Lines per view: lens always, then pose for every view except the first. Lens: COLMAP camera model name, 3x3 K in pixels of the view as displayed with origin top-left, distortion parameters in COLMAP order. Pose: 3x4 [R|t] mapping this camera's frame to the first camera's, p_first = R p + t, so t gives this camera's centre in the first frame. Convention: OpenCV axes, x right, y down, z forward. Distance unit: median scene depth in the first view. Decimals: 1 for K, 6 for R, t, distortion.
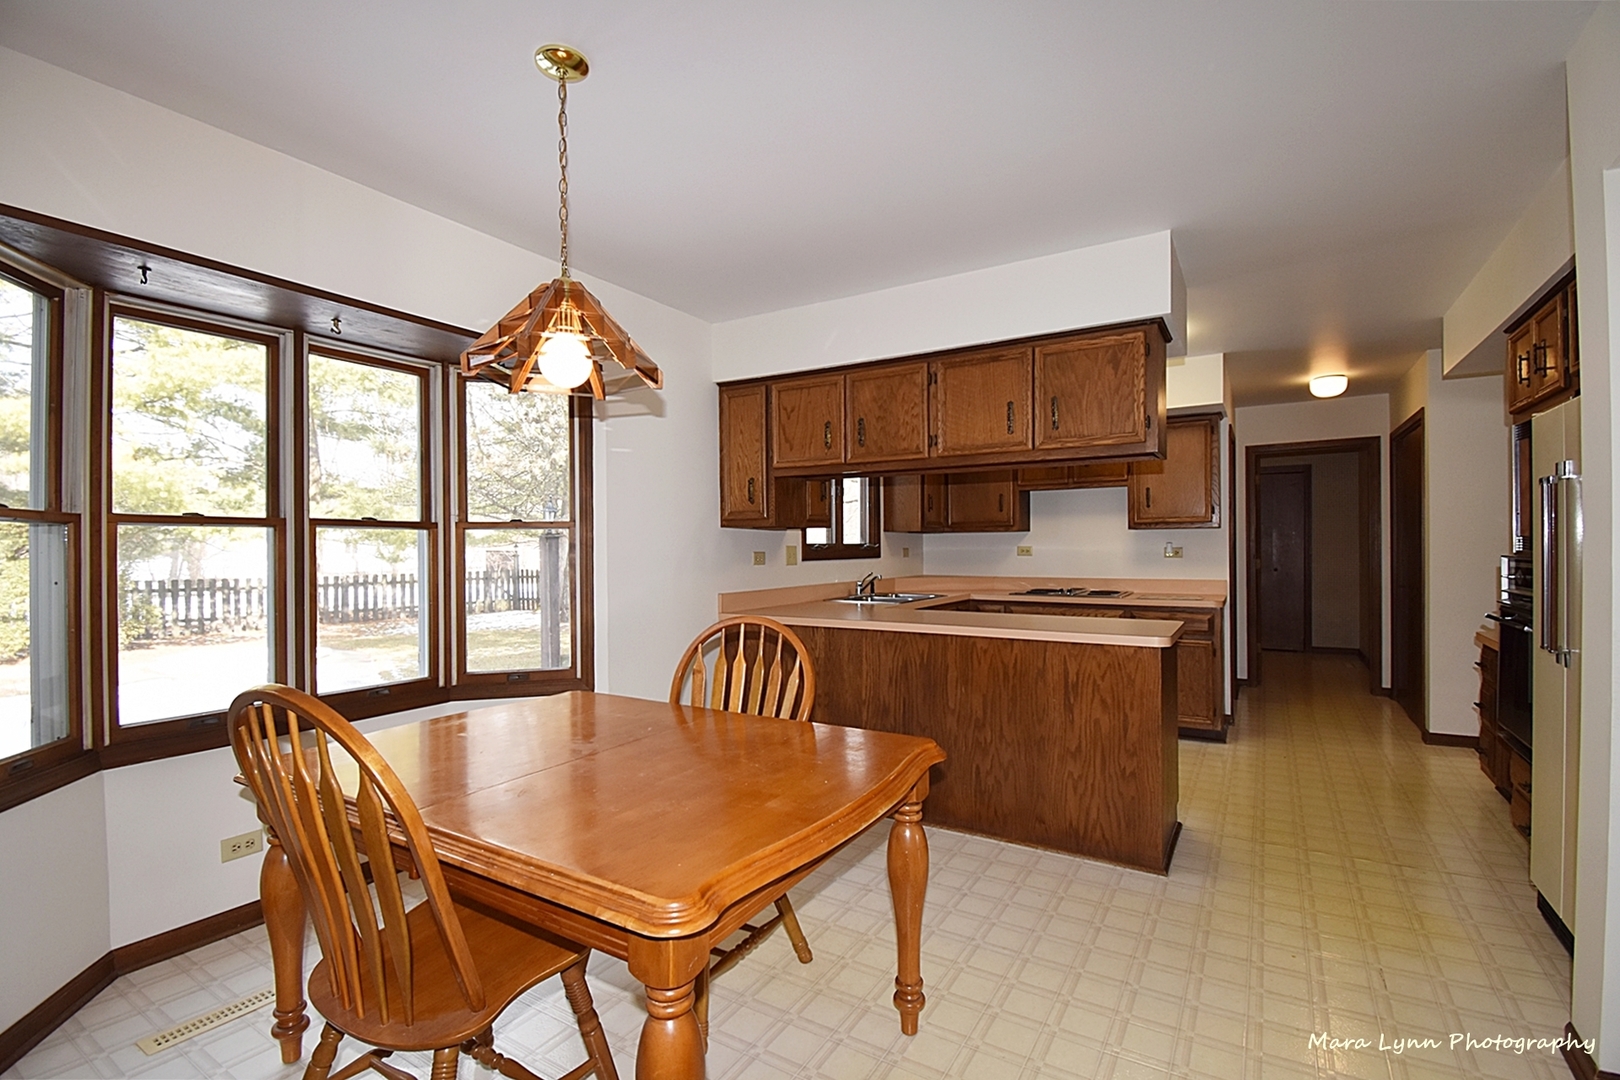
lens RADIAL K [[731.7, 0, 800.0], [0, 731.7, 540.2], [0, 0, 1]] dist [-0.008534, -0.008512]
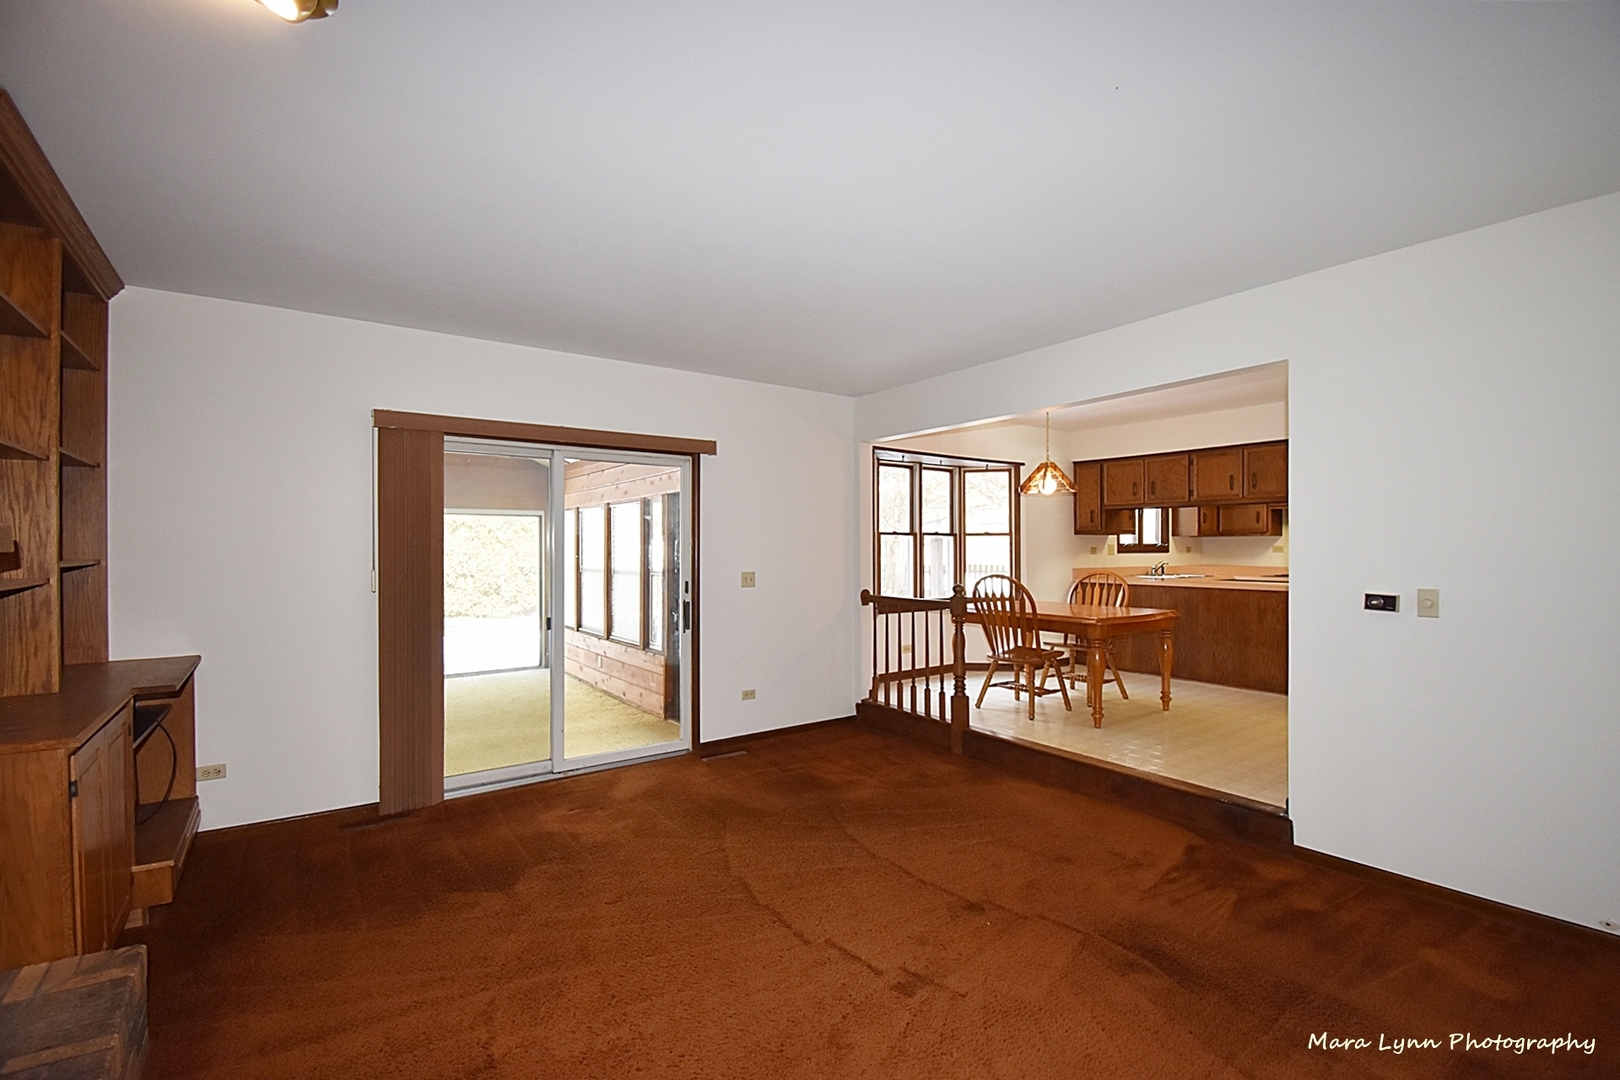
lens RADIAL K [[731.7, 0, 794.5], [0, 731.7, 545.5], [0, 0, 1]] dist [-0.008534, -0.008512]
pose [[0.924322, 0.003946, -0.381592, -0.054767], [-0.002120, 0.999984, 0.005206, 0.002544], [0.381607, -0.004003, 0.924316, -1.101775]]
